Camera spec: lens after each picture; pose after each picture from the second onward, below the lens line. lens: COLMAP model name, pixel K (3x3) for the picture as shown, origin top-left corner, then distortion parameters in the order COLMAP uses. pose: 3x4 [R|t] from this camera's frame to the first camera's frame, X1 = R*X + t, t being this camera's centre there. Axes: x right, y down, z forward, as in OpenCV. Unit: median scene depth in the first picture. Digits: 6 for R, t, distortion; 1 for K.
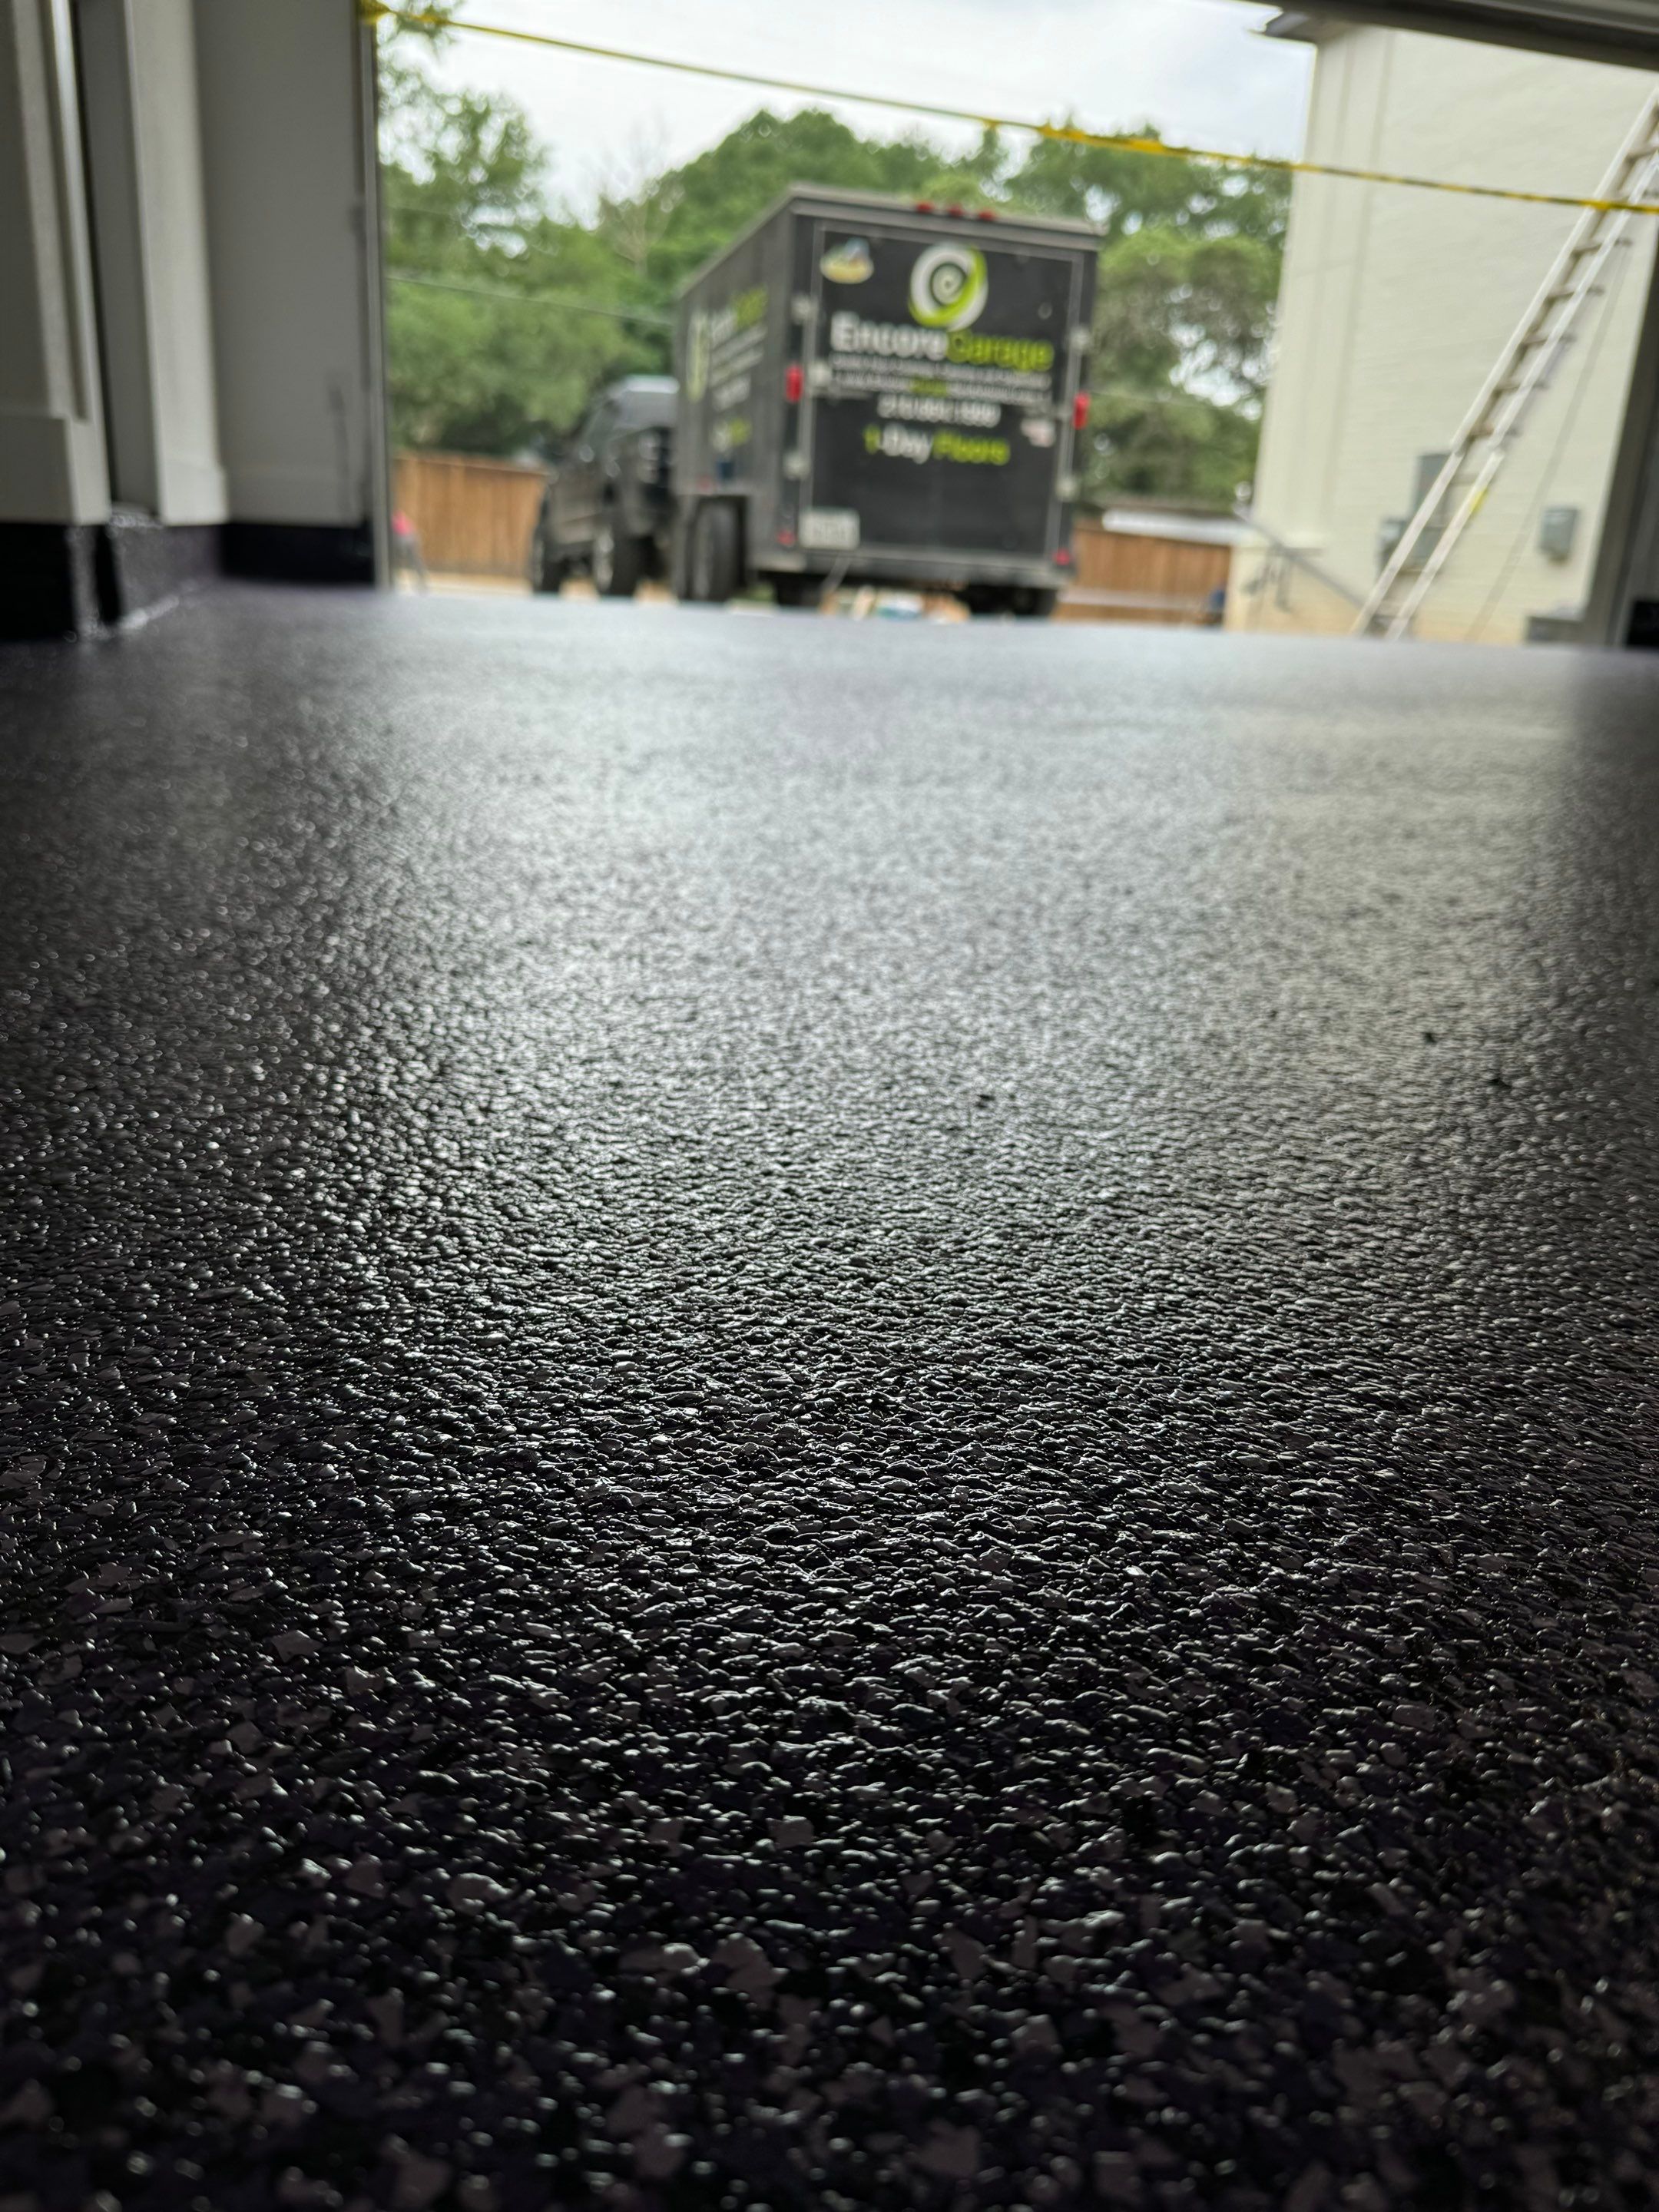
lens RADIAL K [[1604.1, 0, 836.6], [0, 1604.1, 1092.6], [0, 0, 1]] dist [0.006271, -0.017257]
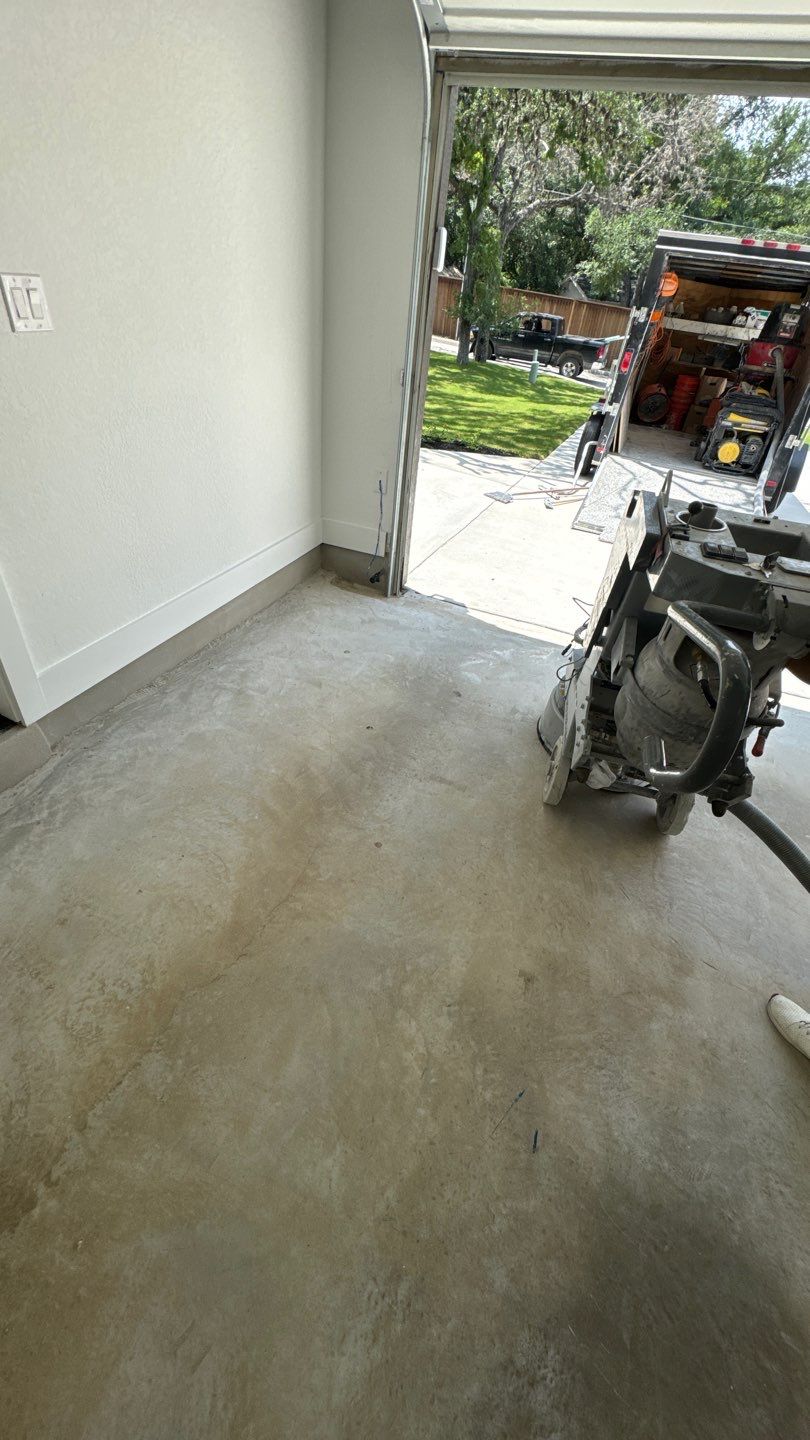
lens RADIAL K [[568.9, 0, 396.9], [0, 568.9, 735.8], [0, 0, 1]] dist [-0.006070, 0.002090]
pose [[0.796903, 0.391844, -0.459786, 0.049572], [-0.249114, 0.906528, 0.340807, -0.212025], [0.550352, -0.157051, 0.820029, 0.247025]]
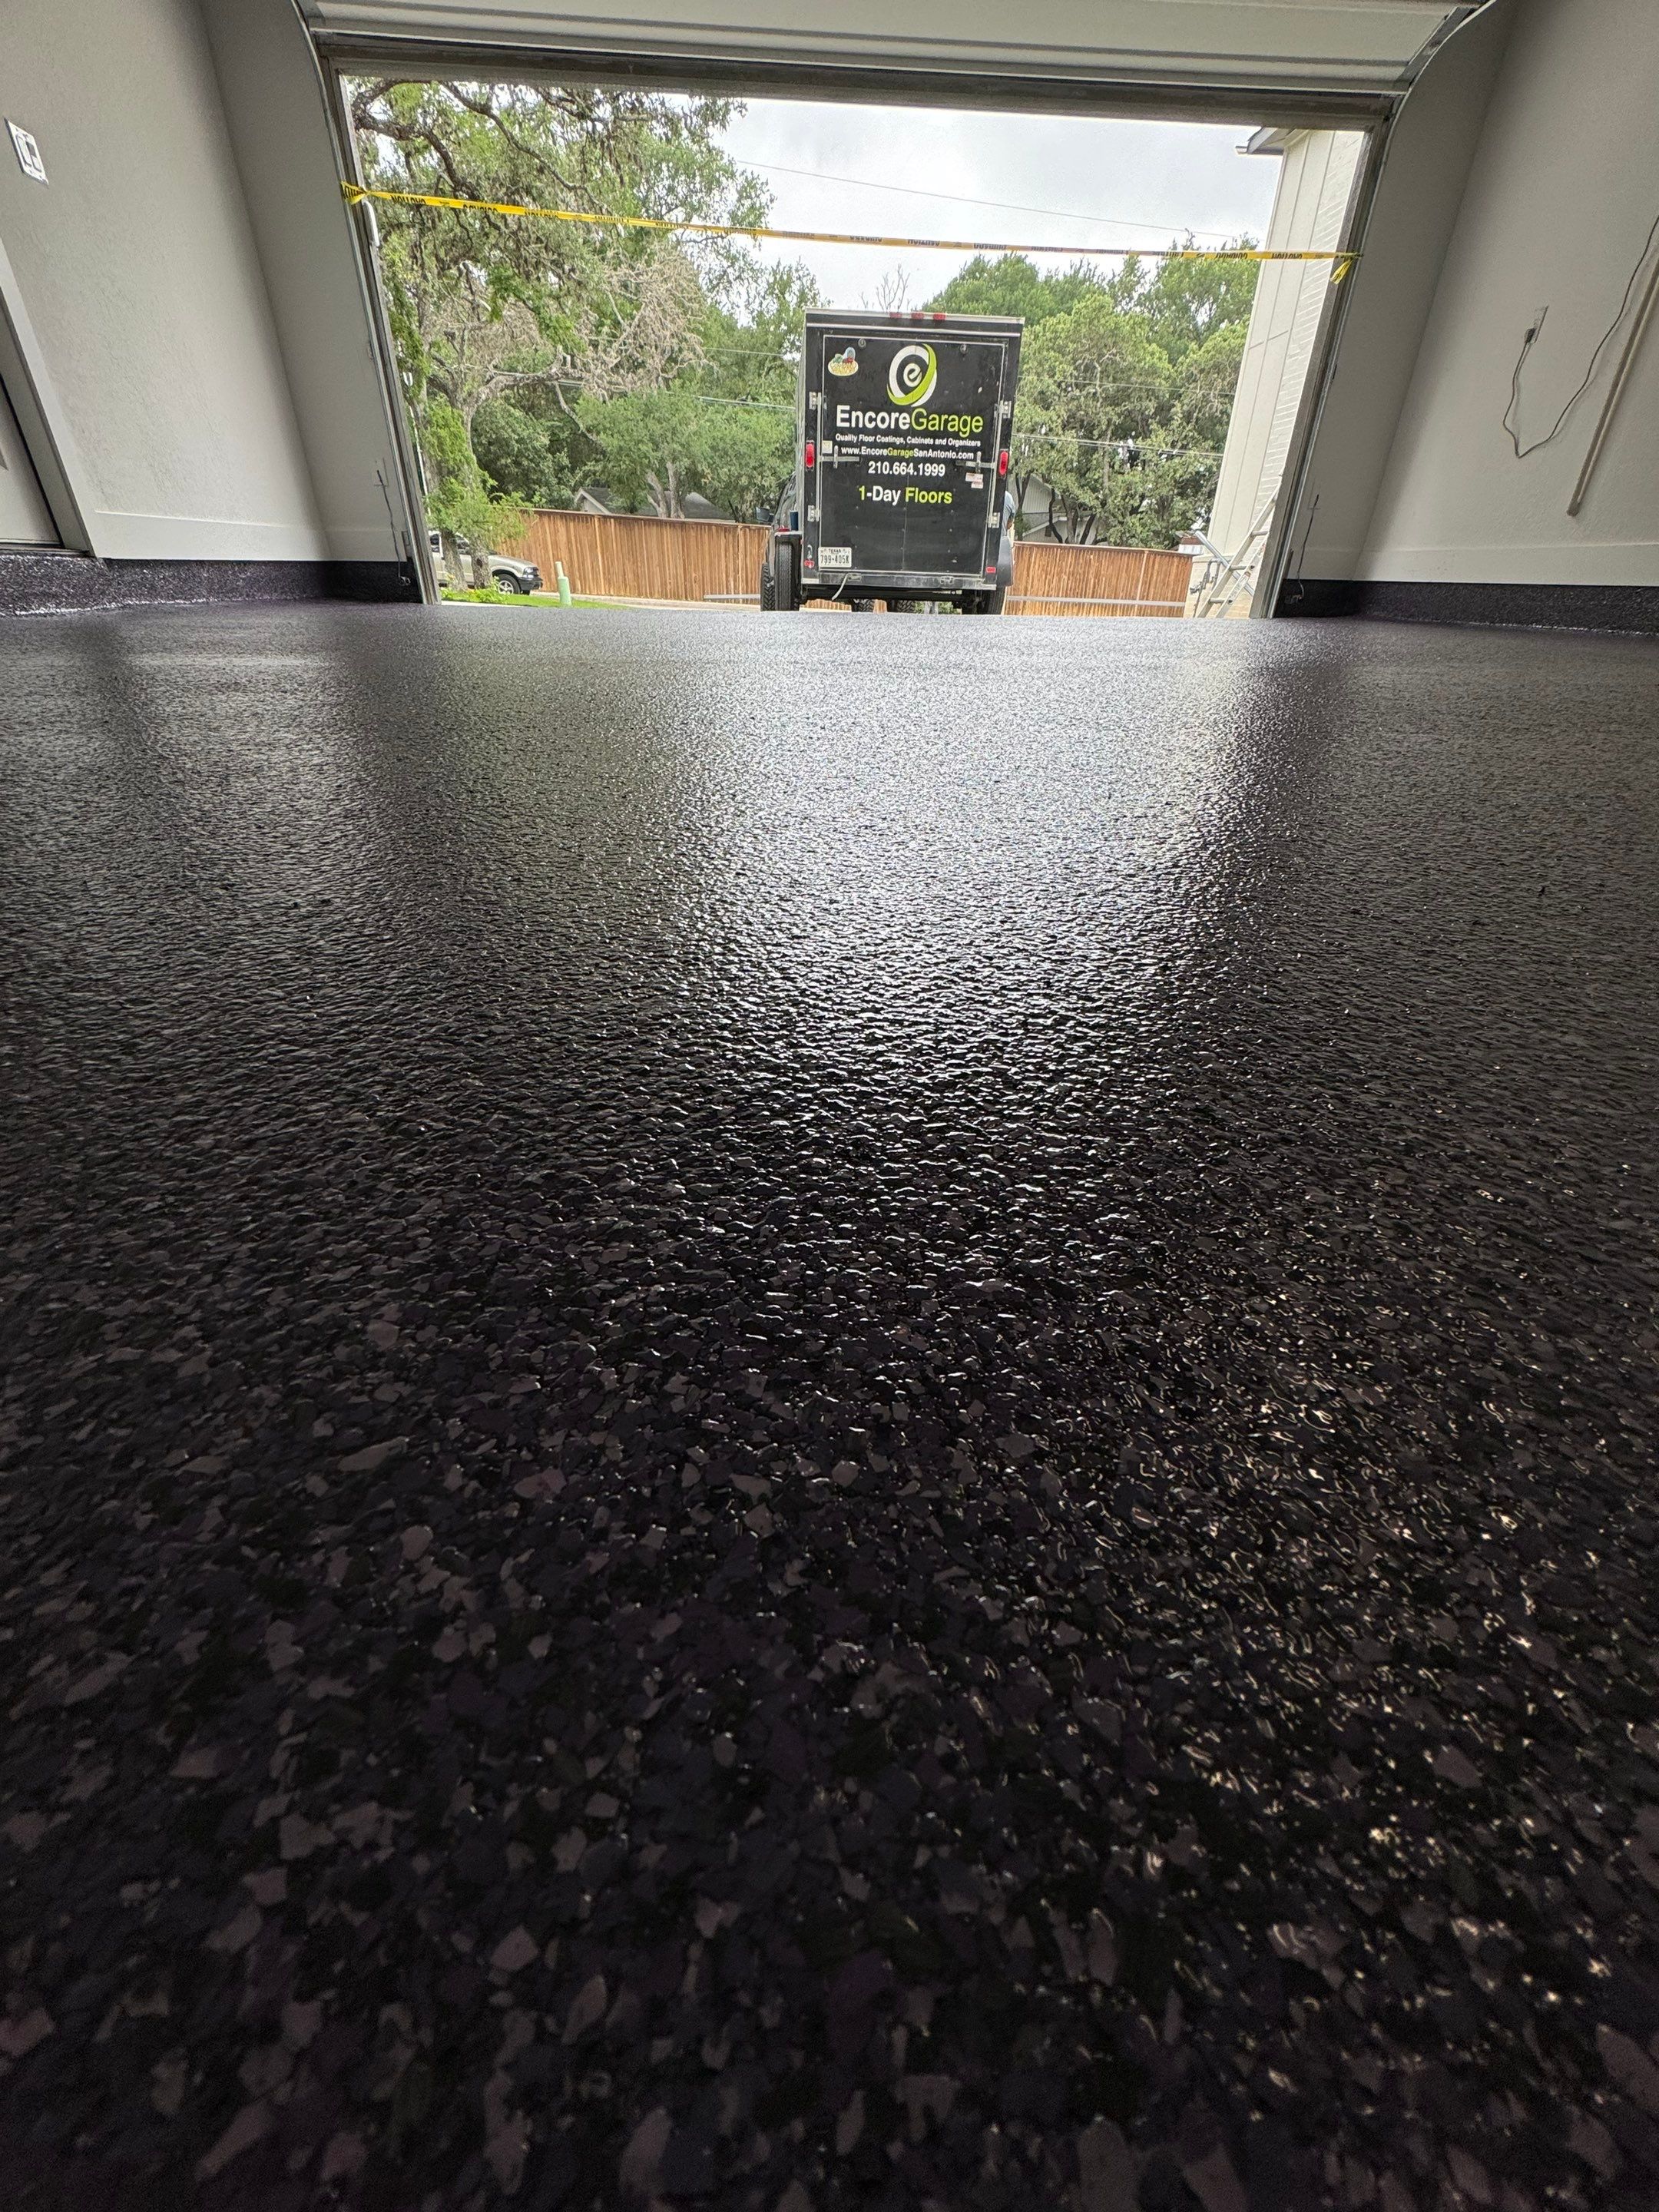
lens RADIAL K [[875.0, 0, 816.3], [0, 875.0, 1100.7], [0, 0, 1]] dist [0.001689, 0.000105]
pose [[0.978500, 0.073172, -0.192828, 0.193013], [-0.031373, 0.976876, 0.211490, -0.002248], [0.203845, -0.200894, 0.958170, 0.044074]]
